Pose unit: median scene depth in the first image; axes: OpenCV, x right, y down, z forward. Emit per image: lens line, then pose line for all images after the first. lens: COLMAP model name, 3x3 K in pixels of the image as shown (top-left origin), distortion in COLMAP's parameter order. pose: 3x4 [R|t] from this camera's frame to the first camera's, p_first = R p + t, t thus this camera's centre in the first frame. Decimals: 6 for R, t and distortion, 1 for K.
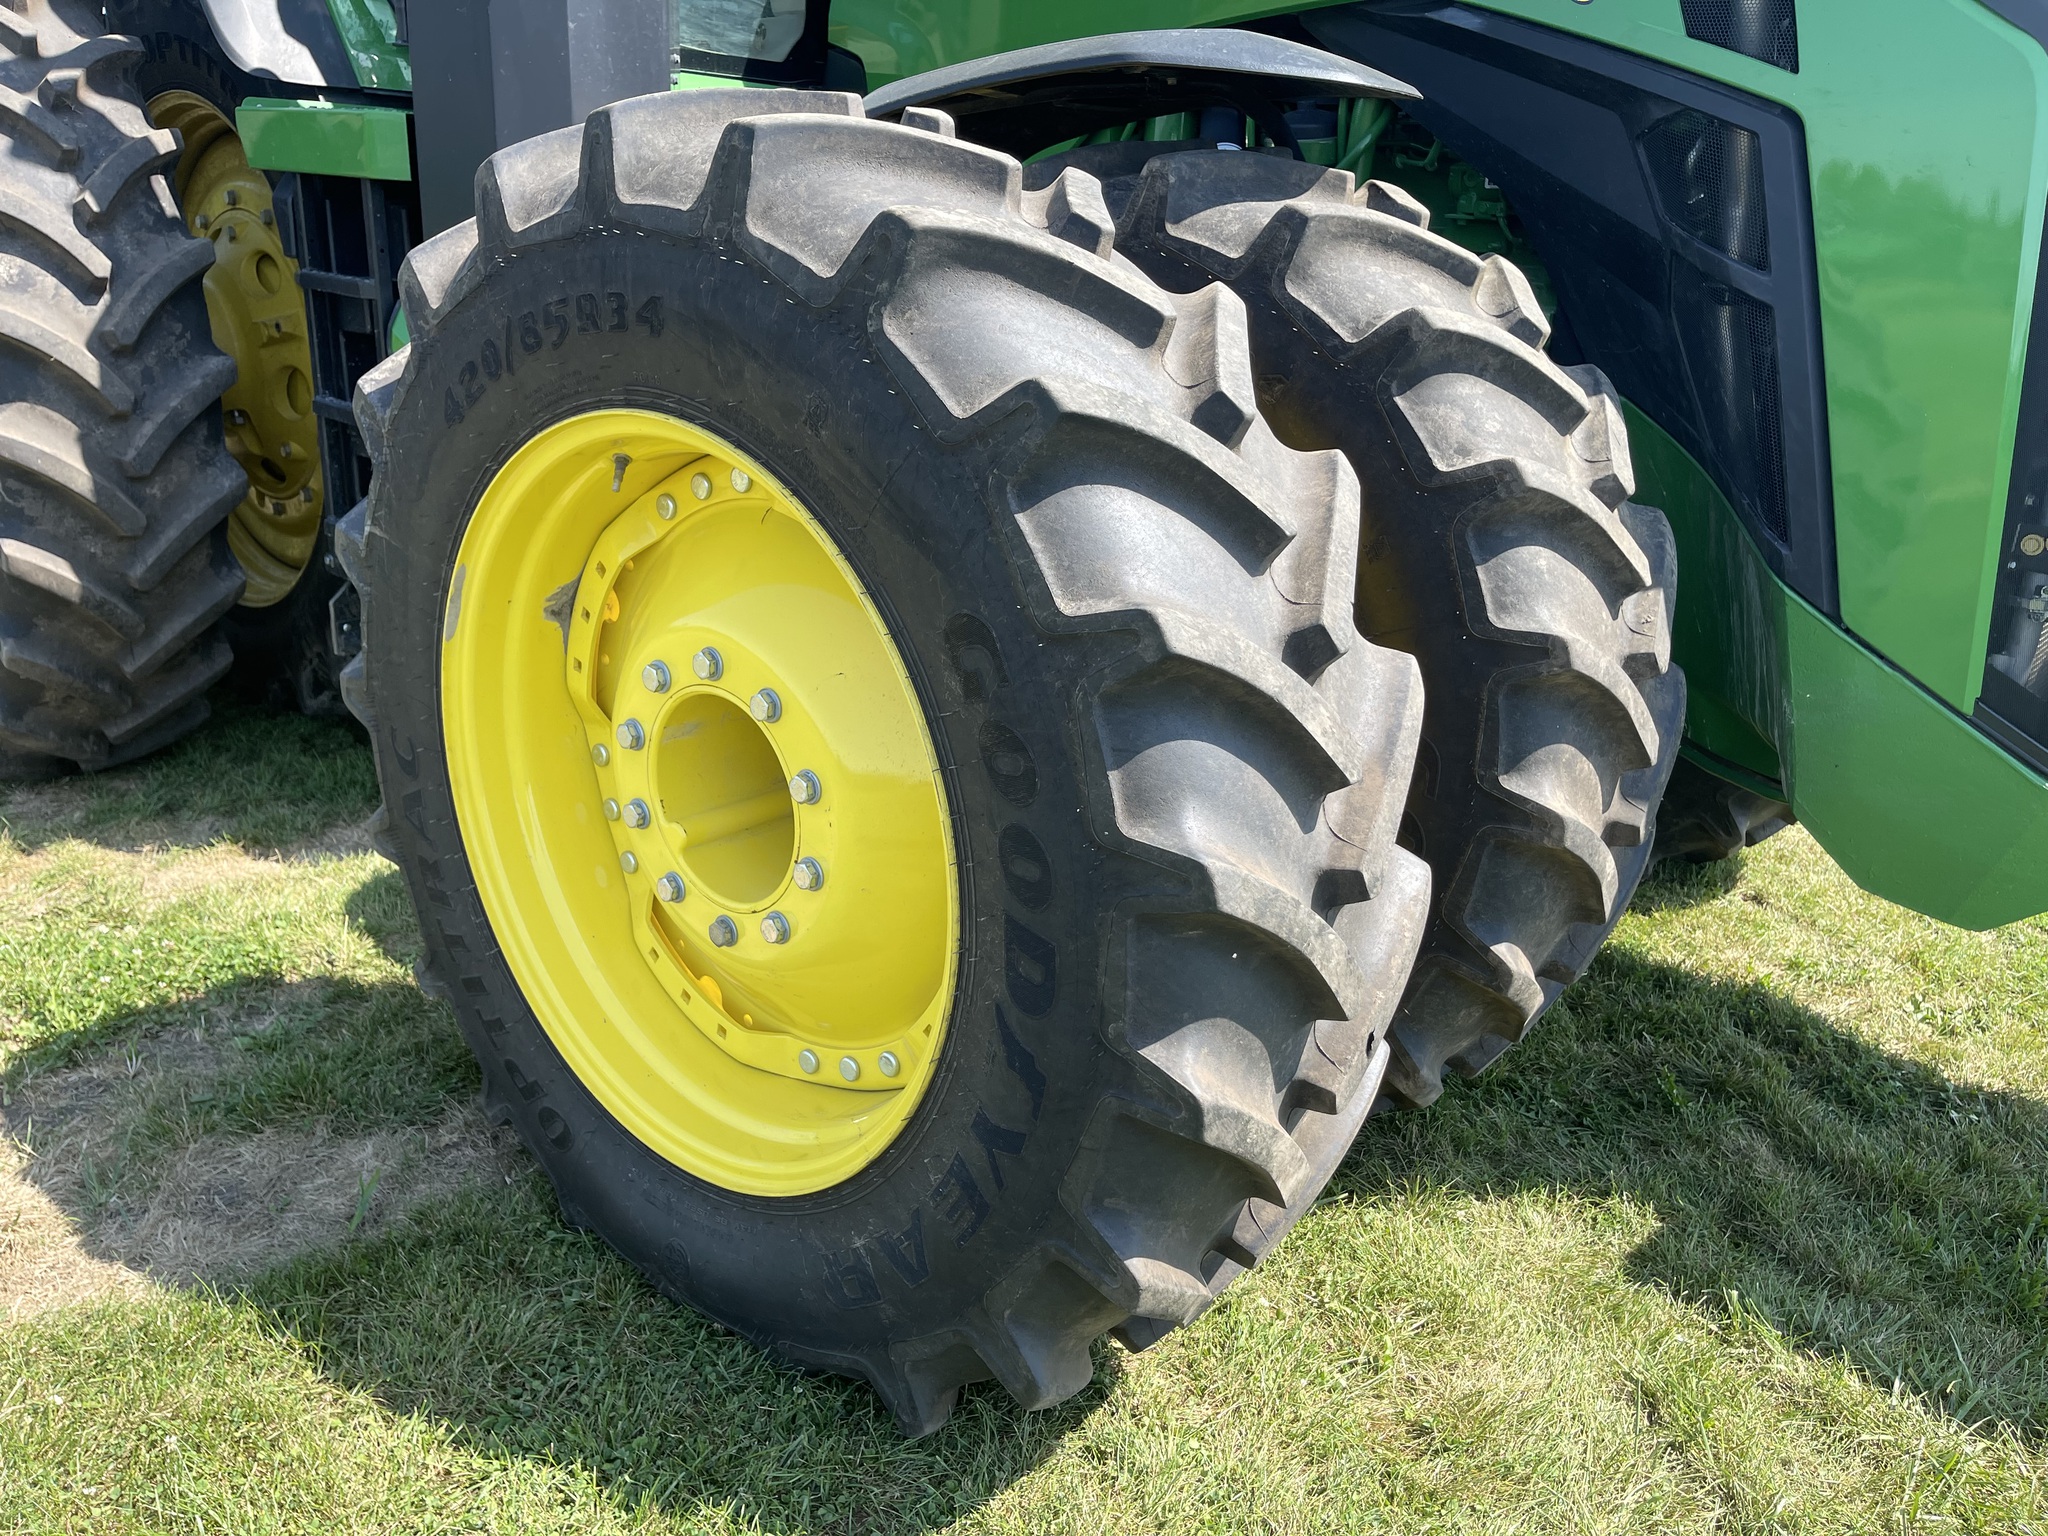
lens RADIAL K [[1563.1, 0, 1034.2], [0, 1563.1, 769.6], [0, 0, 1]] dist [0.077139, -0.113555]
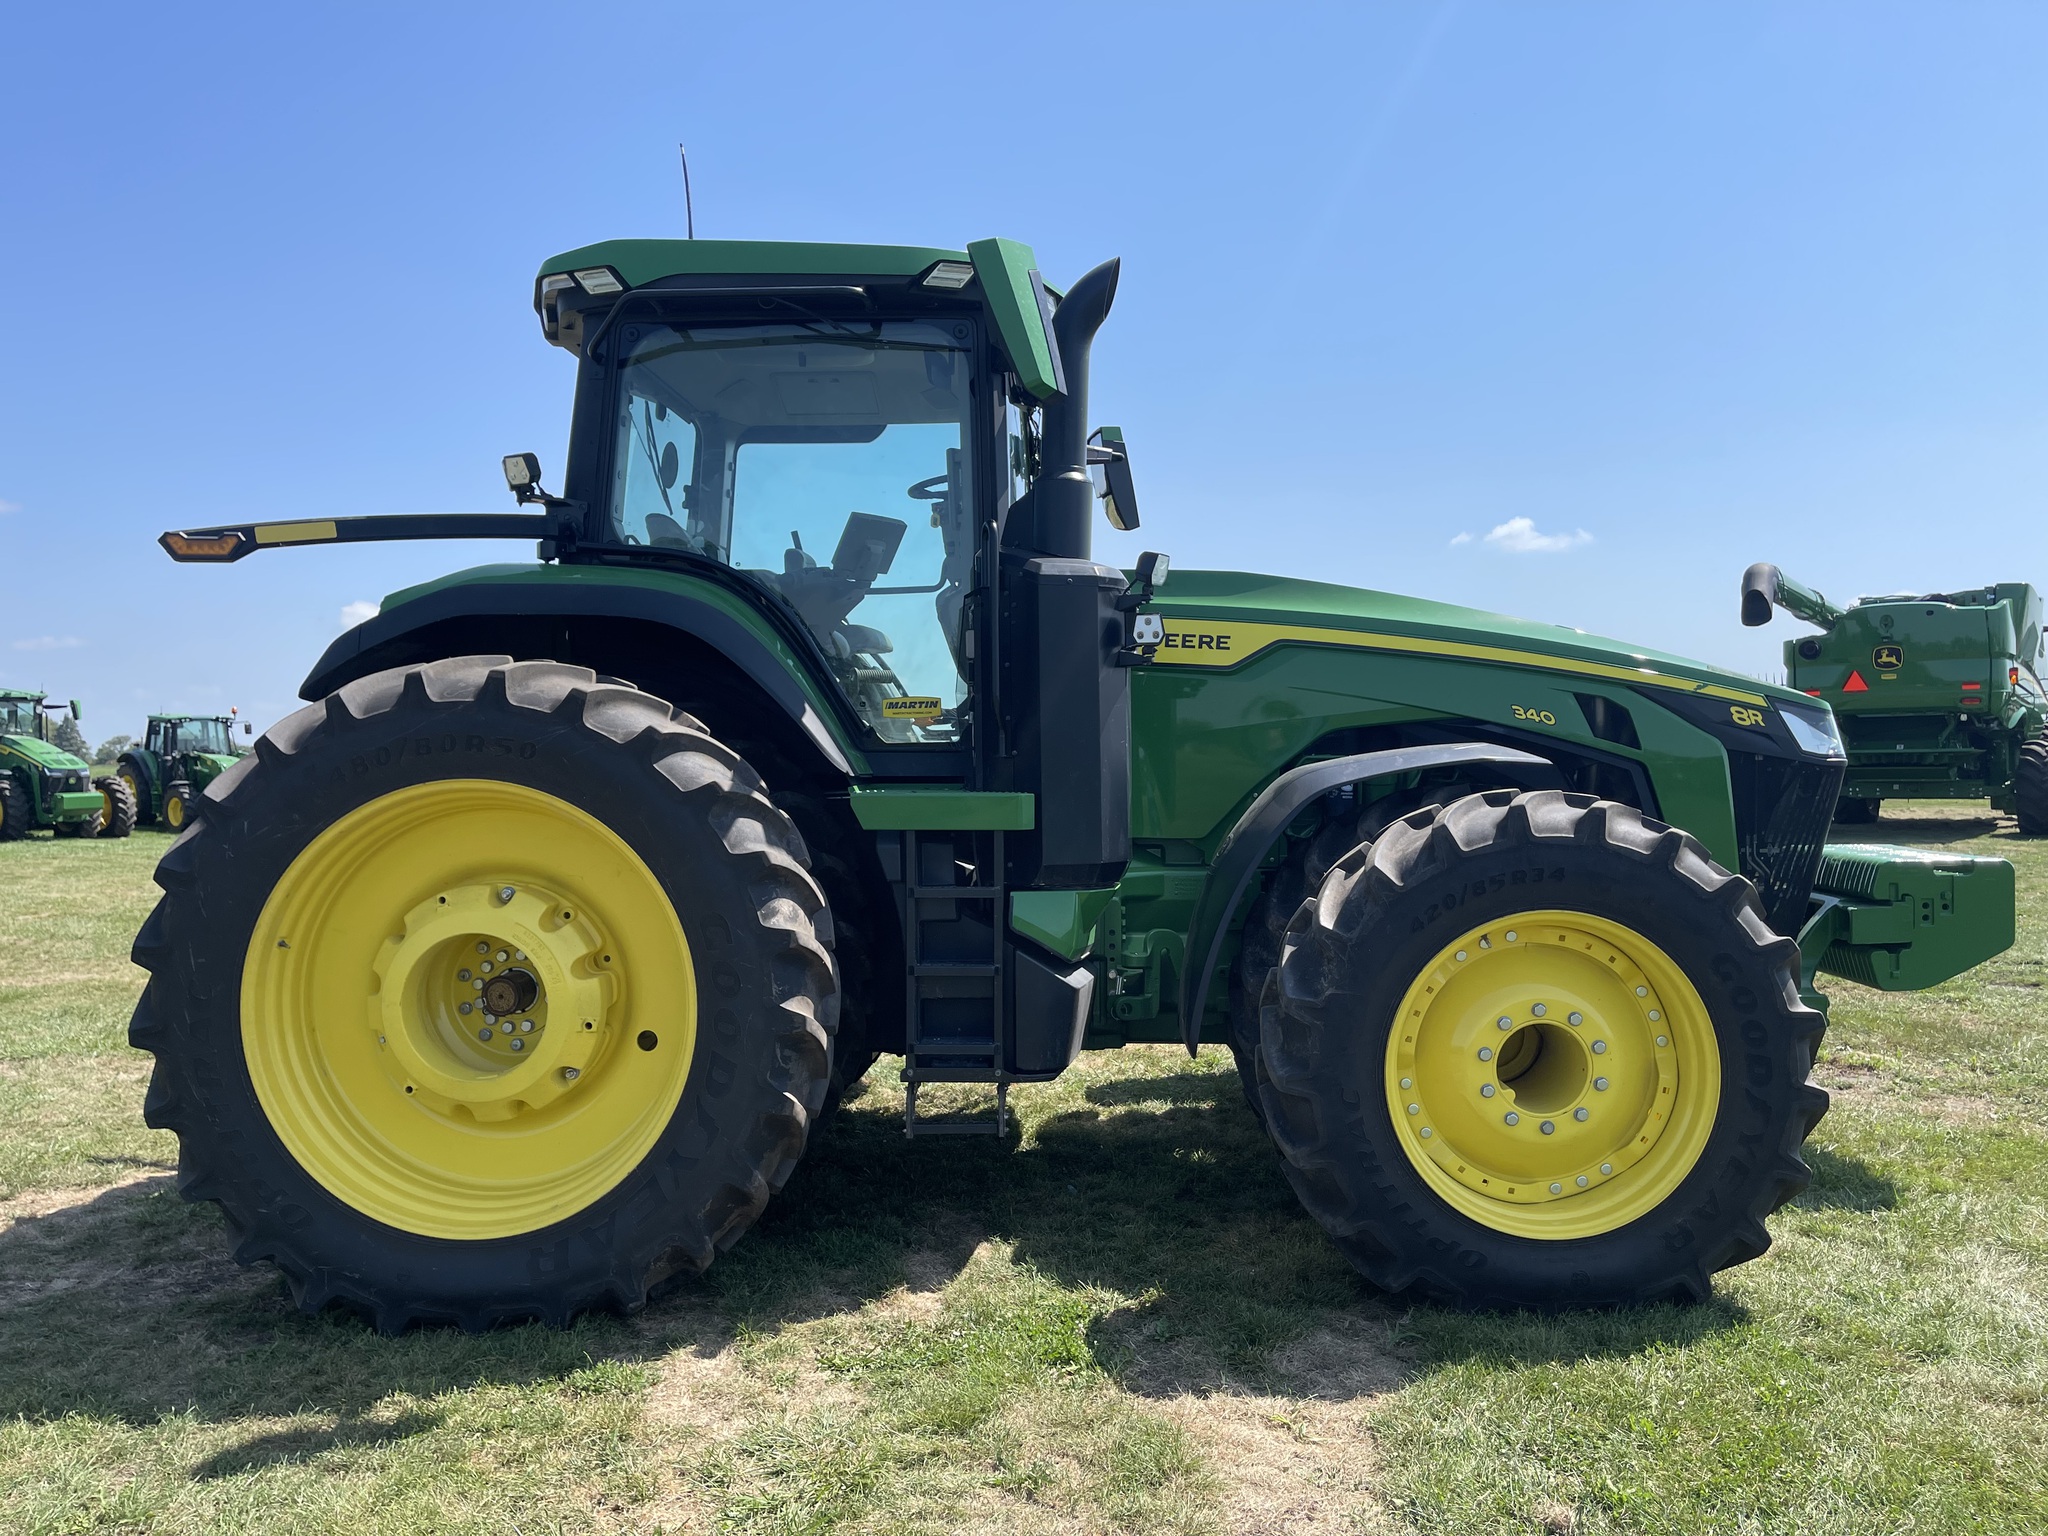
lens RADIAL K [[1563.1, 0, 1034.2], [0, 1563.1, 769.6], [0, 0, 1]] dist [0.077139, -0.113555]
pose [[0.778478, -0.070586, 0.623690, -2.063241], [0.259503, 0.940951, -0.217414, -0.079485], [-0.571516, 0.331101, 0.750827, -0.461187]]
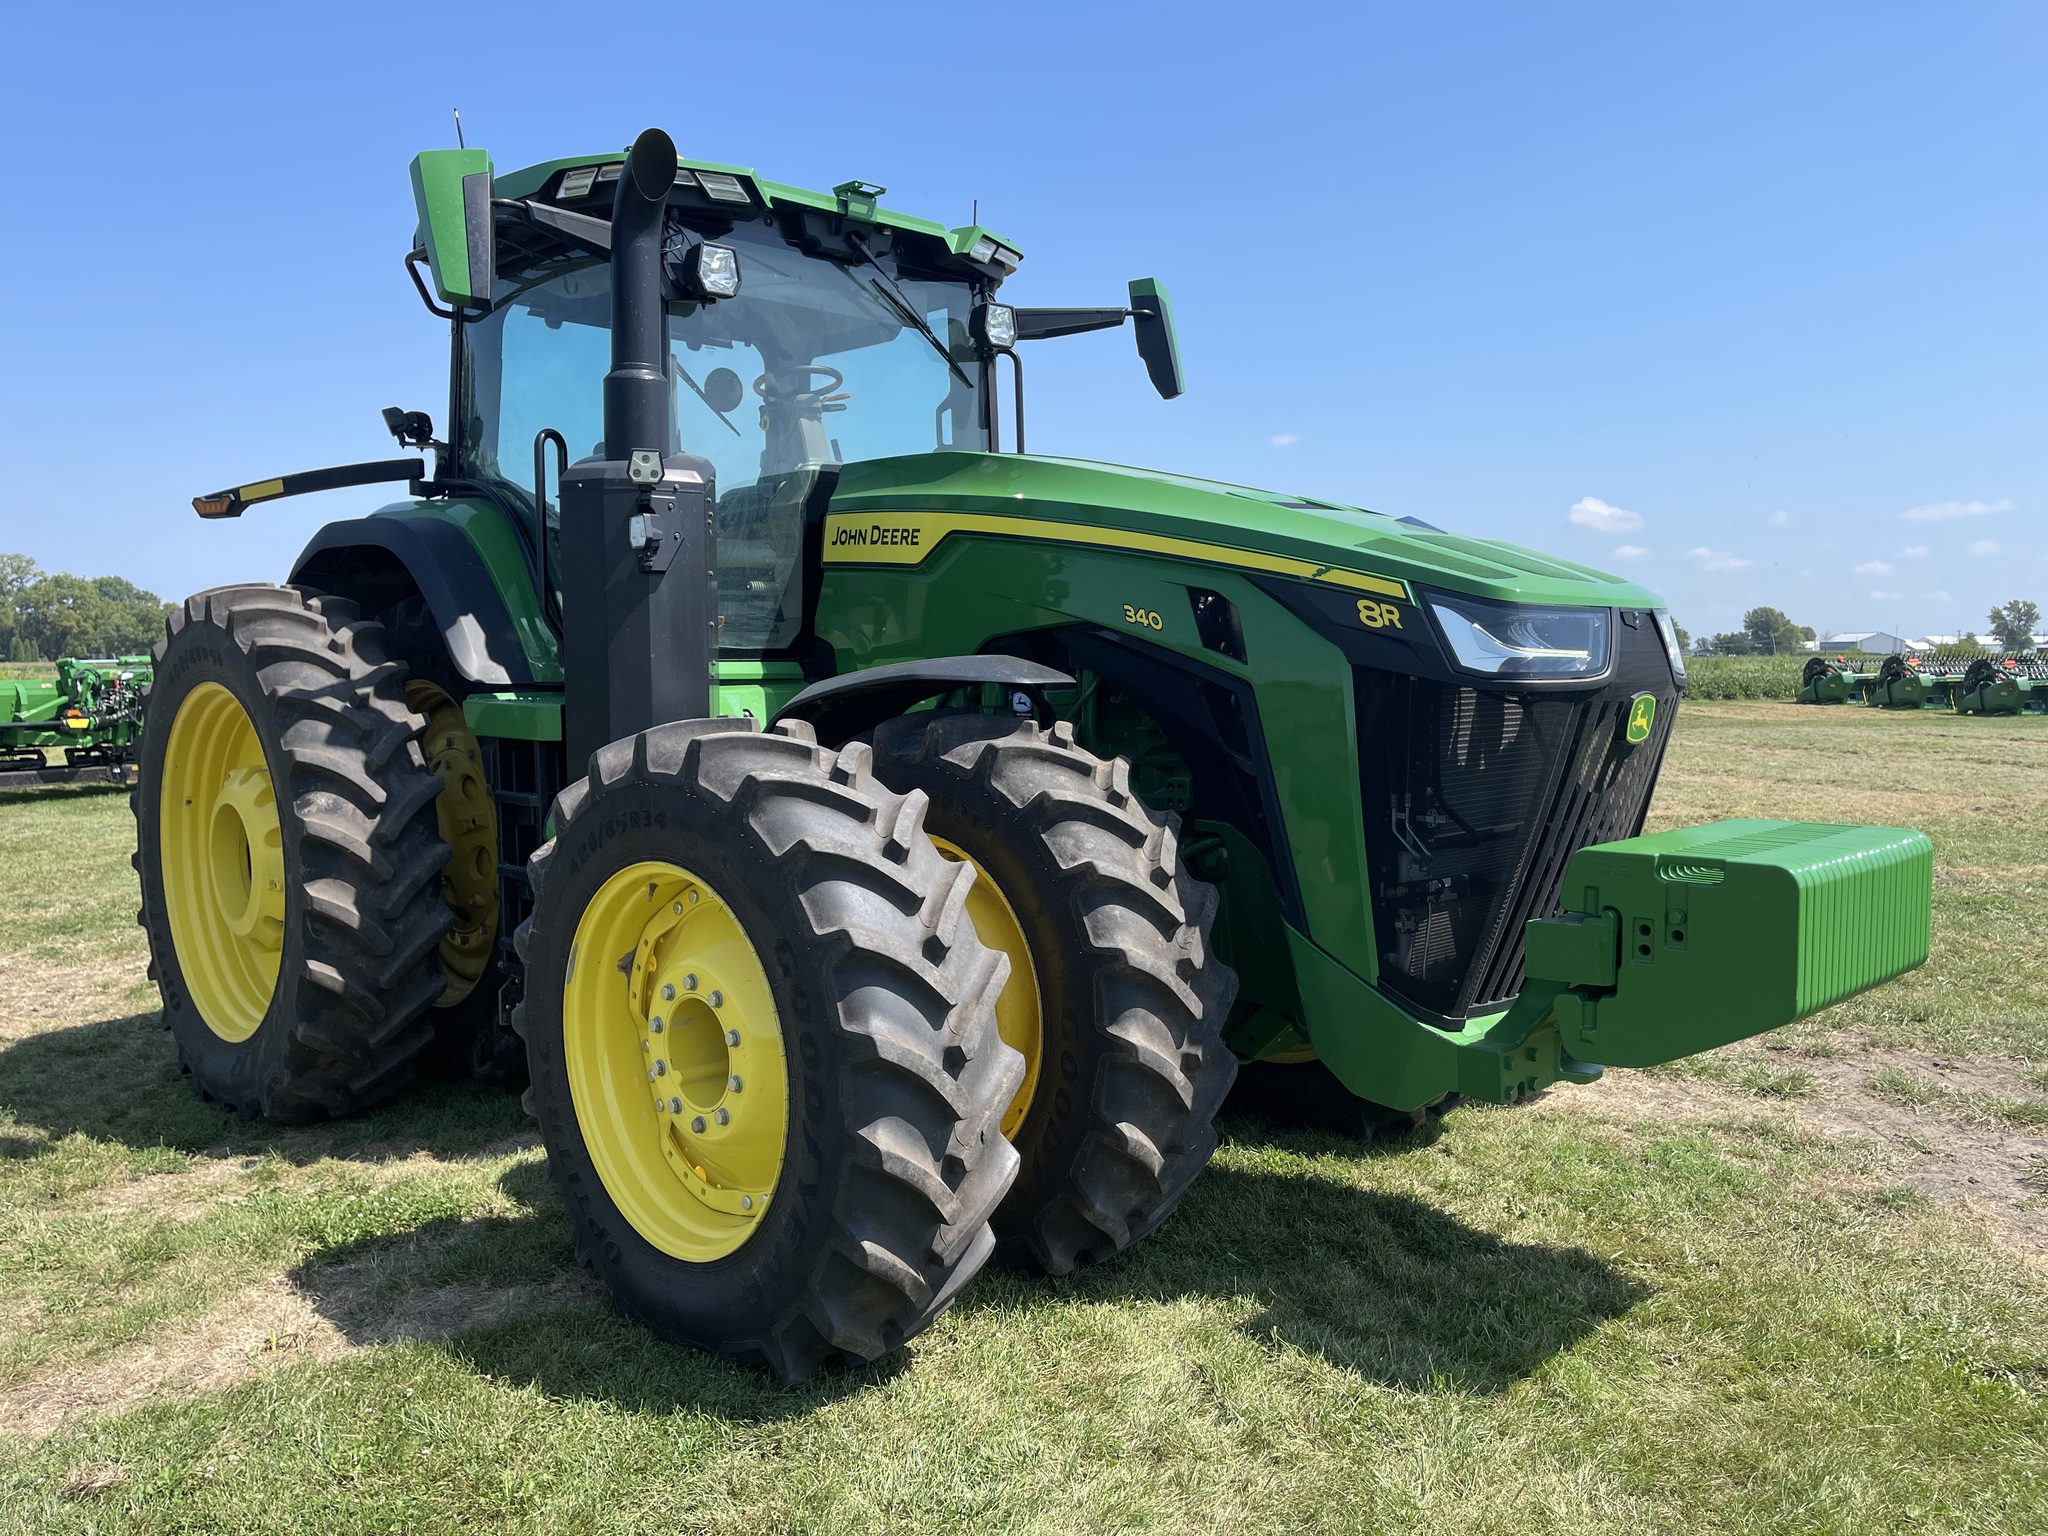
lens RADIAL K [[1561.8, 0, 1018.6], [0, 1561.8, 770.0], [0, 0, 1]] dist [0.067679, -0.125313]
pose [[0.995162, -0.058279, -0.079099, 0.345990], [0.034978, 0.962484, -0.269075, 0.203022], [0.091812, 0.265006, 0.959866, -0.863310]]
